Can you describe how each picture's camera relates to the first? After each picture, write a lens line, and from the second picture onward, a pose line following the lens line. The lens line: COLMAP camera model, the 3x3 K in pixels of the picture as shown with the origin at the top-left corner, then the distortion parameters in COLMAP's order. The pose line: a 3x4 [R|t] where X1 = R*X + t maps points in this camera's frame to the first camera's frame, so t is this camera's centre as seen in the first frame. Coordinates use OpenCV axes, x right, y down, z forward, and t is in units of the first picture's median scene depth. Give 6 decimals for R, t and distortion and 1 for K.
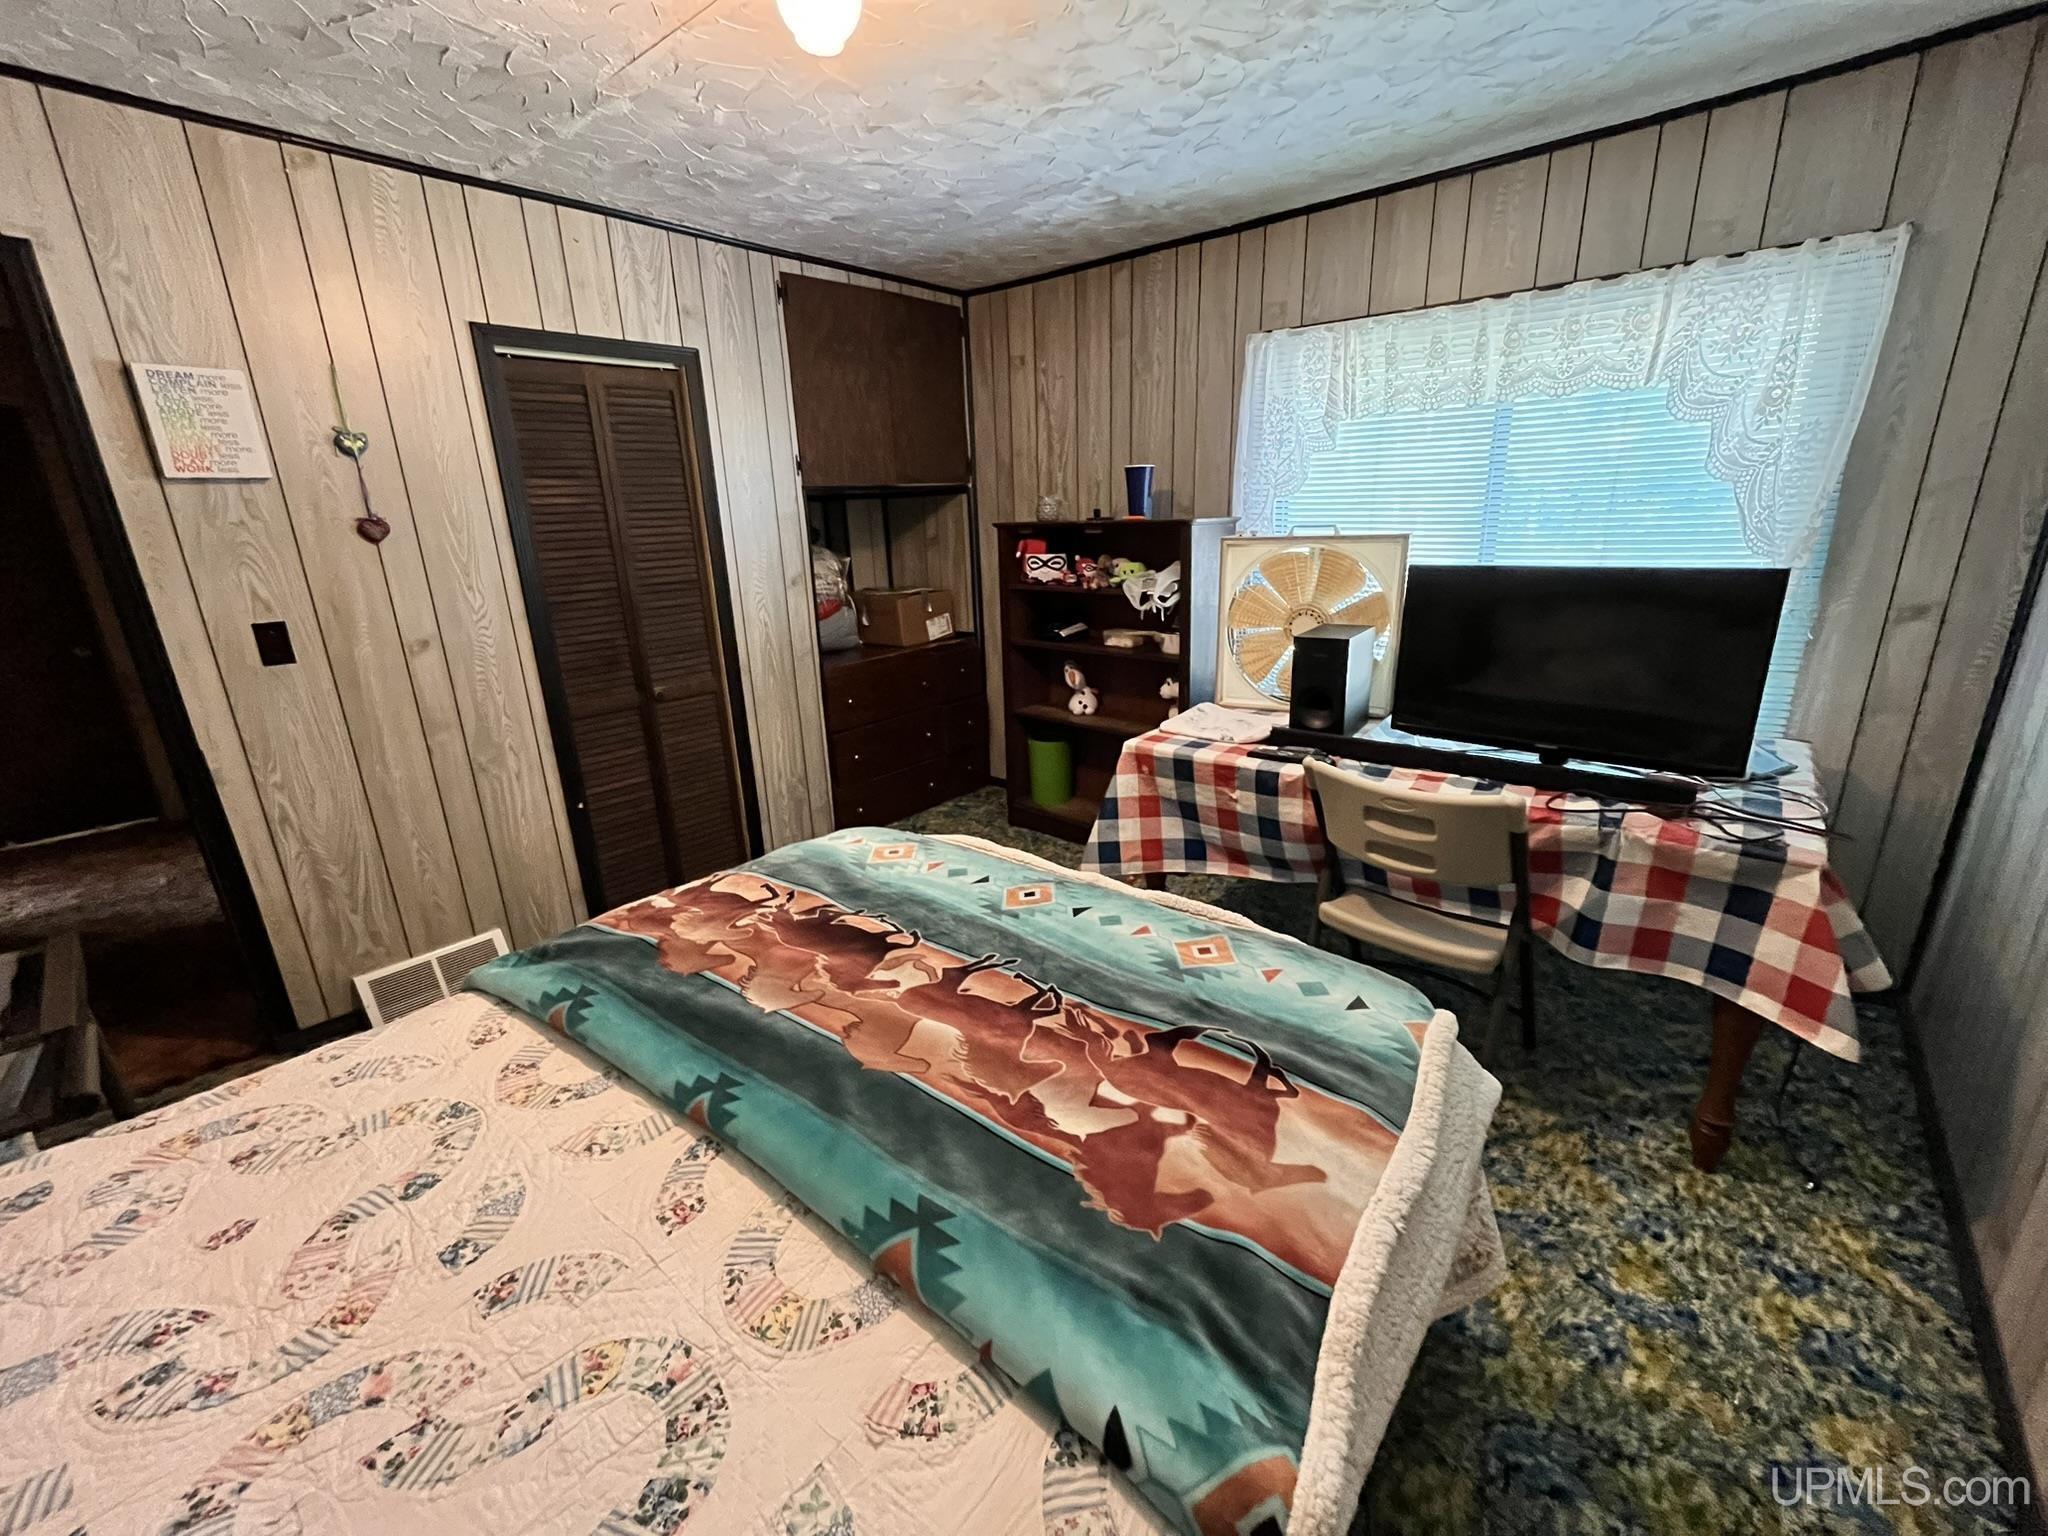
lens RADIAL K [[828.1, 0, 1021.0], [0, 828.1, 767.1], [0, 0, 1]] dist [-0.004078, -0.000765]
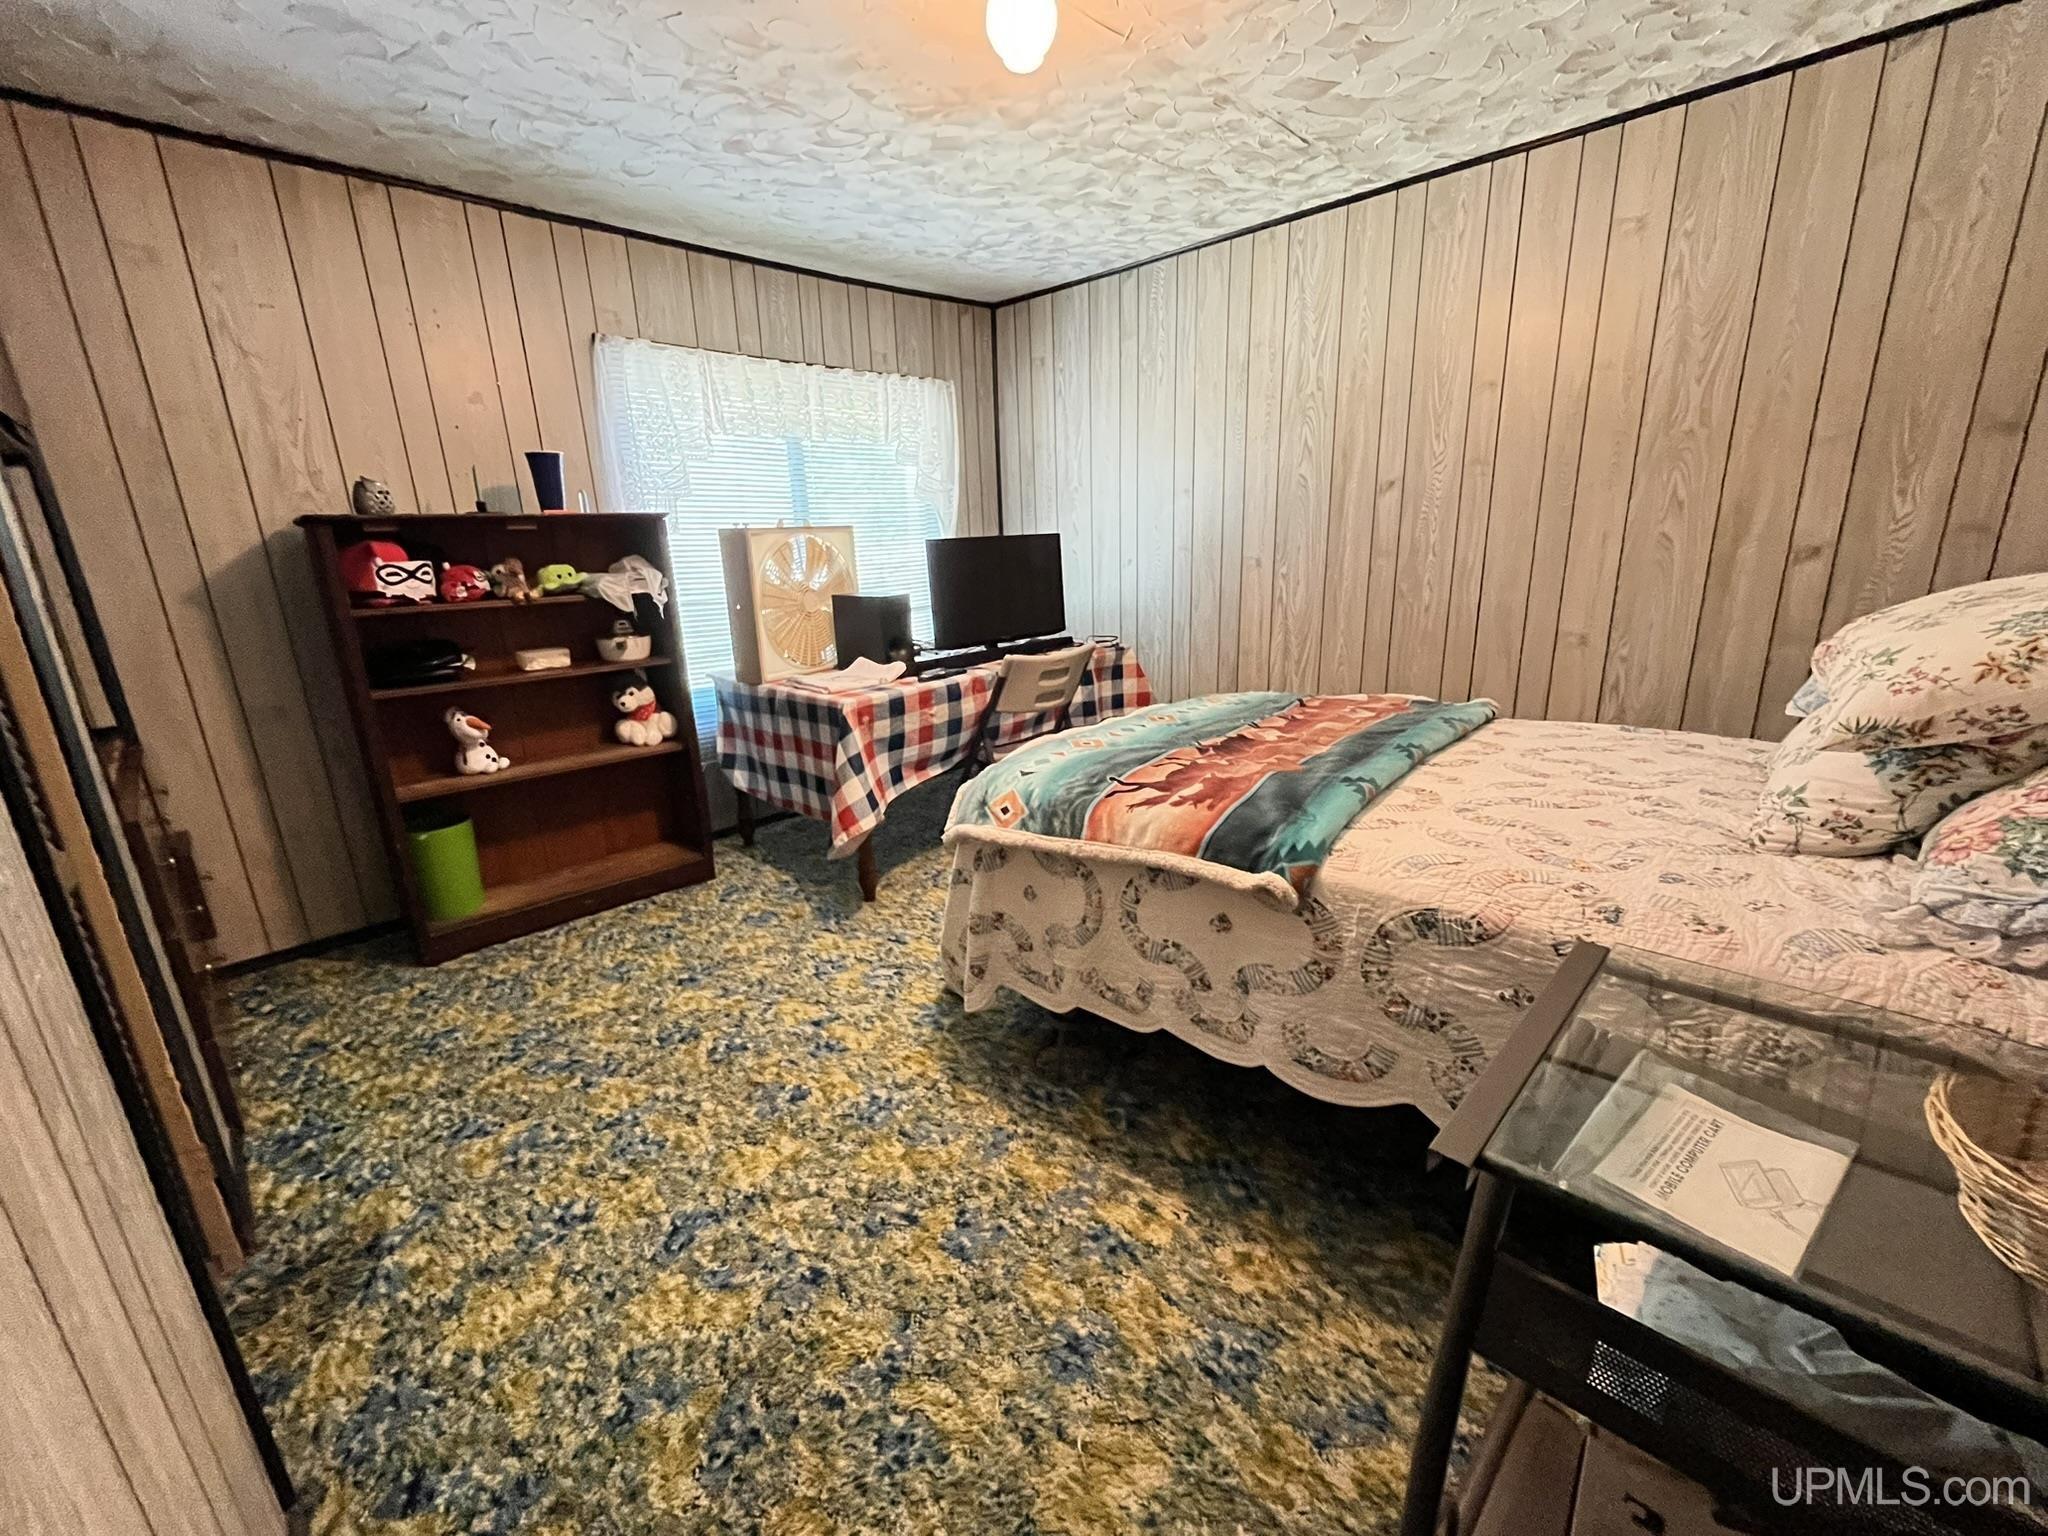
lens RADIAL K [[828.1, 0, 1021.0], [0, 828.1, 767.1], [0, 0, 1]] dist [-0.004078, -0.000765]
pose [[0.057267, -0.238801, 0.969378, -0.815645], [0.324399, 0.922735, 0.208146, -0.089458], [-0.944185, 0.302546, 0.130309, 0.576557]]
